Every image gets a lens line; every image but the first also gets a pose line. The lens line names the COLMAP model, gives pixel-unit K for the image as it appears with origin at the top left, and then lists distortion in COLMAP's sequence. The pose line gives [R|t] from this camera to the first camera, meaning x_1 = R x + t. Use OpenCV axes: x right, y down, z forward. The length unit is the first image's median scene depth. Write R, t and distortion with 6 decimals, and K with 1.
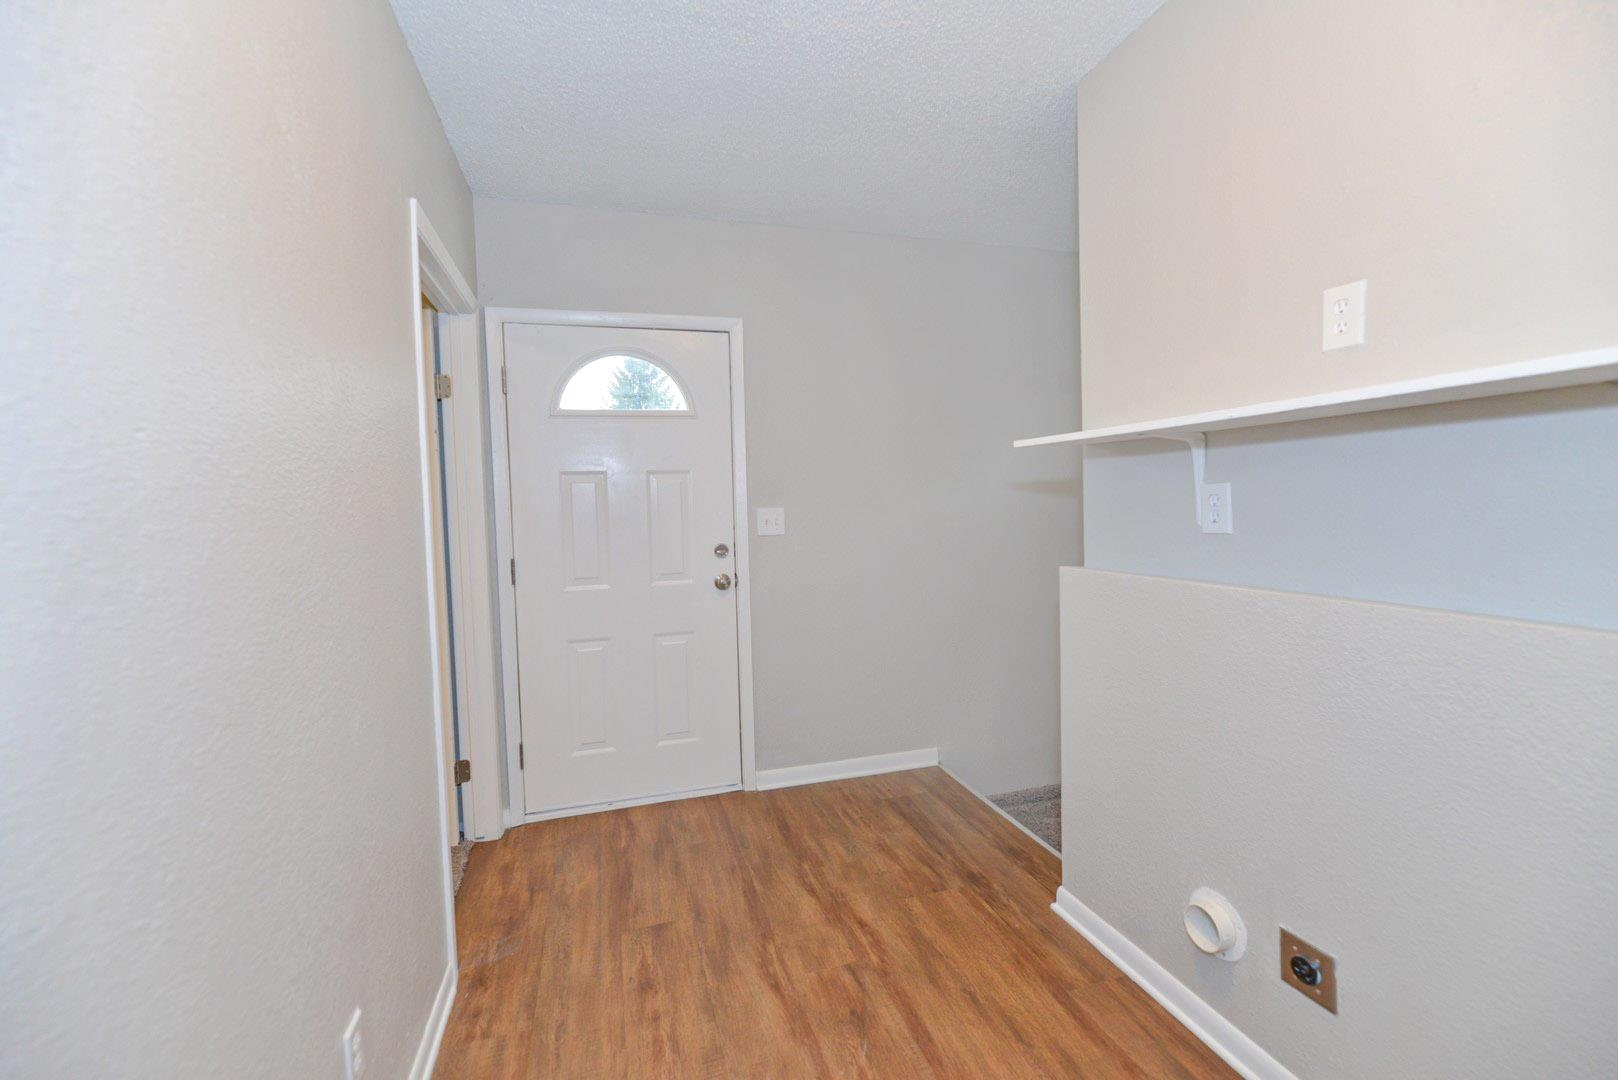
lens RADIAL K [[670.1, 0, 809.0], [0, 670.1, 541.2], [0, 0, 1]] dist [-0.004555, -0.000166]
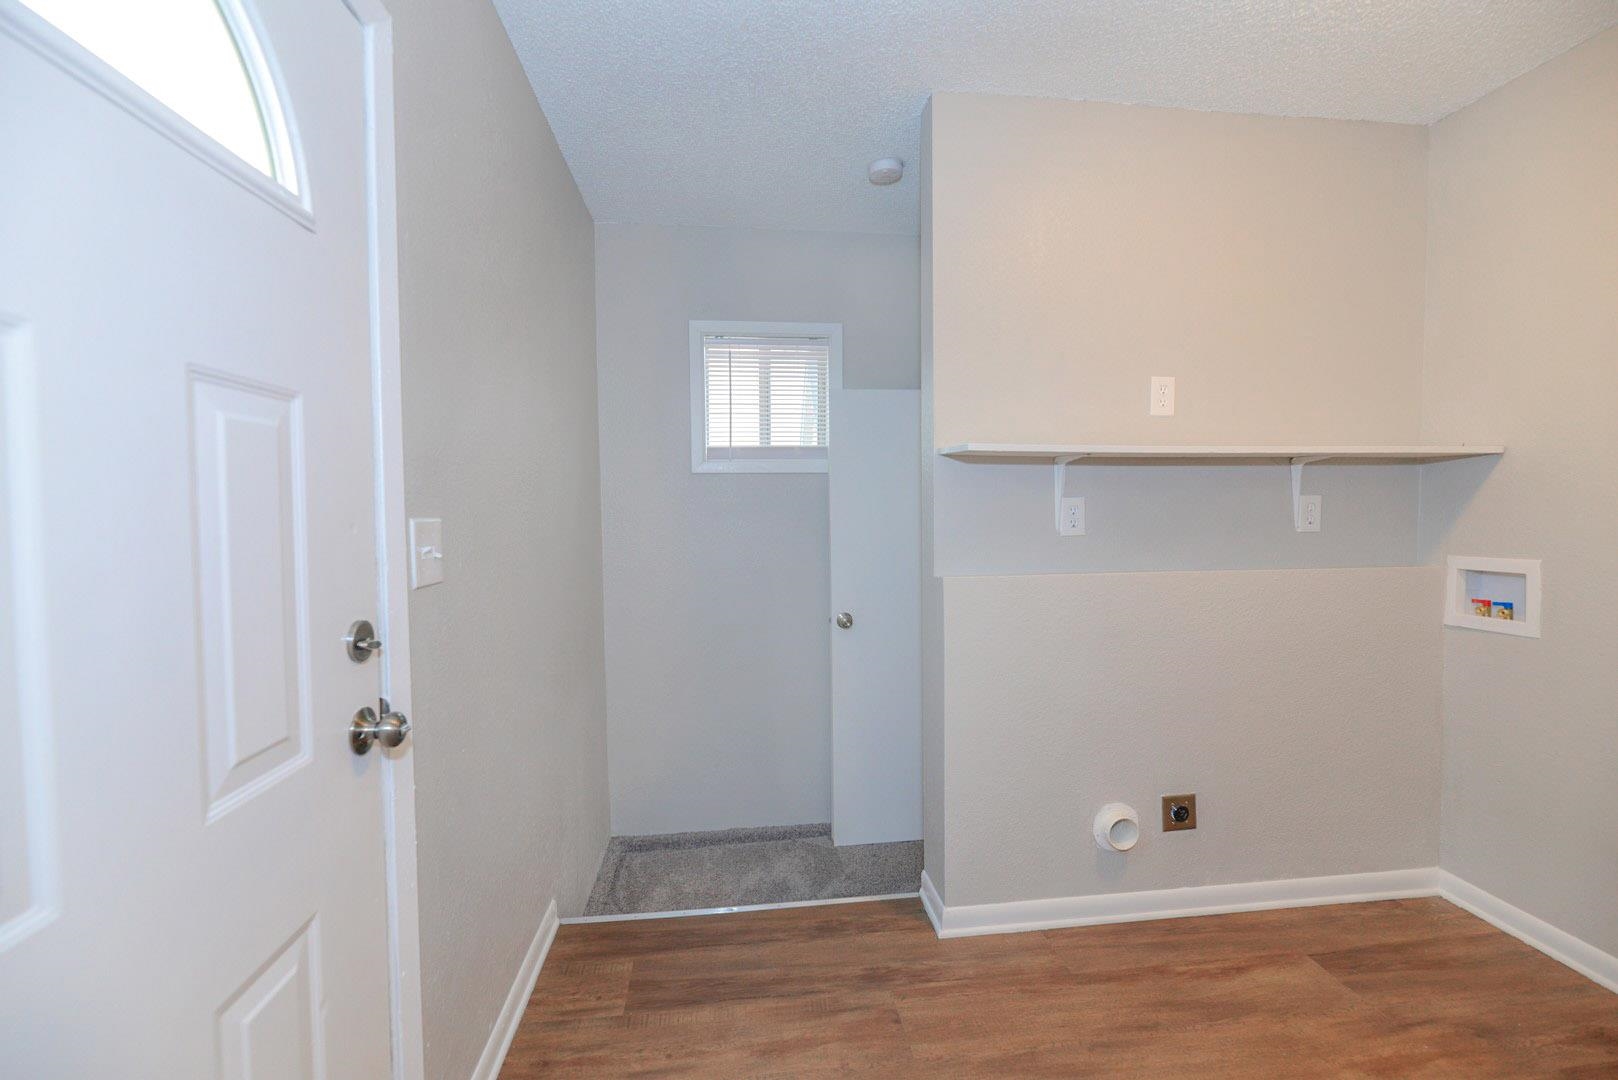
lens RADIAL K [[670.1, 0, 810.9], [0, 670.1, 536.2], [0, 0, 1]] dist [-0.004555, -0.000166]
pose [[0.175338, -0.025657, 0.984174, -0.586047], [0.053384, 0.998437, 0.016518, -0.045840], [-0.983060, 0.049643, 0.176434, 0.980342]]
